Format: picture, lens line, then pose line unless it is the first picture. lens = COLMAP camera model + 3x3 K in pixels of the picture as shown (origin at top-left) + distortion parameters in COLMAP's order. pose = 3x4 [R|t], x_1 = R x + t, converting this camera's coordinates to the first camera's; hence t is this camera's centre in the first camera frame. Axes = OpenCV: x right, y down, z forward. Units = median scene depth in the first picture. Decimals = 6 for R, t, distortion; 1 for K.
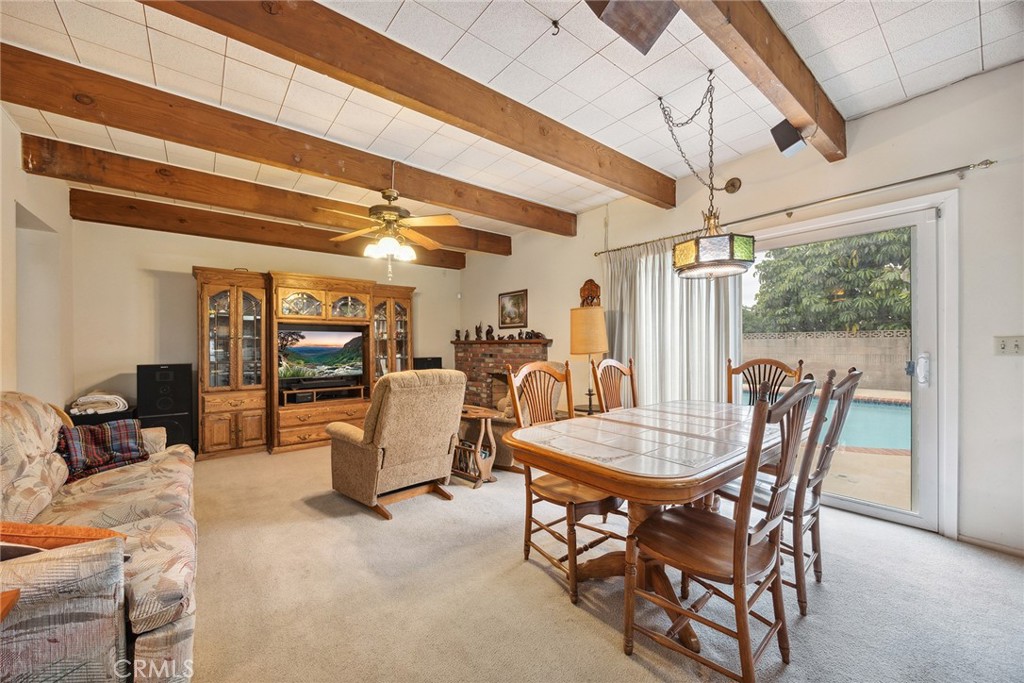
lens RADIAL K [[394.0, 0, 511.8], [0, 394.0, 342.3], [0, 0, 1]] dist [0.000675, -0.000437]
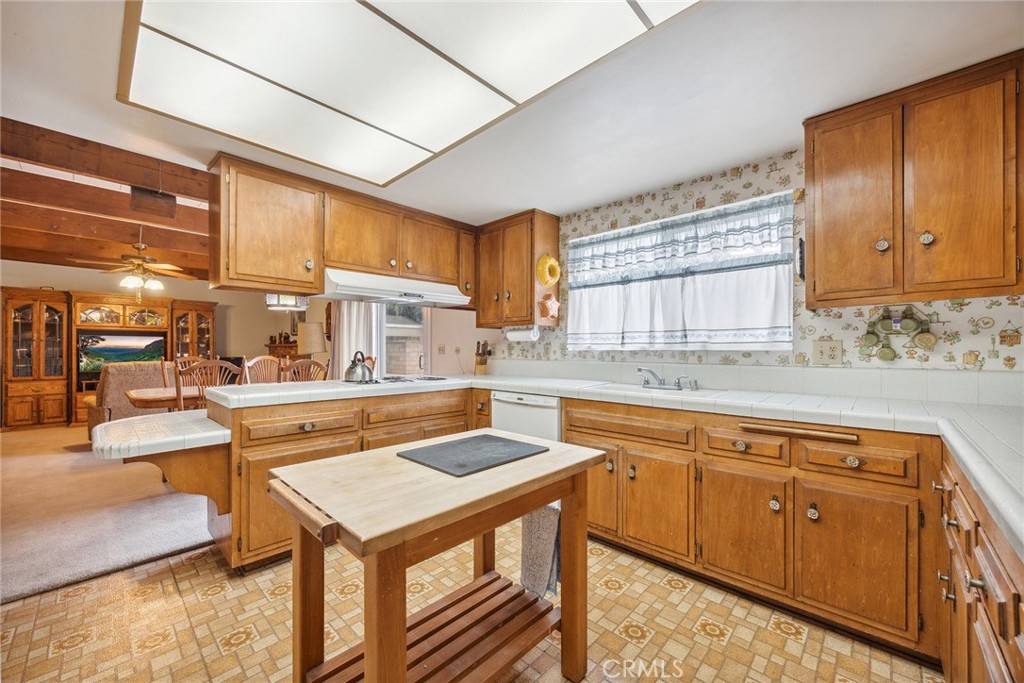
lens RADIAL K [[394.0, 0, 513.7], [0, 394.0, 346.7], [0, 0, 1]] dist [0.000675, -0.000437]
pose [[0.988993, 0.008569, 0.147713, 0.667444], [-0.008546, 0.999963, -0.000792, -0.001689], [-0.147714, -0.000479, 0.989030, -0.529945]]
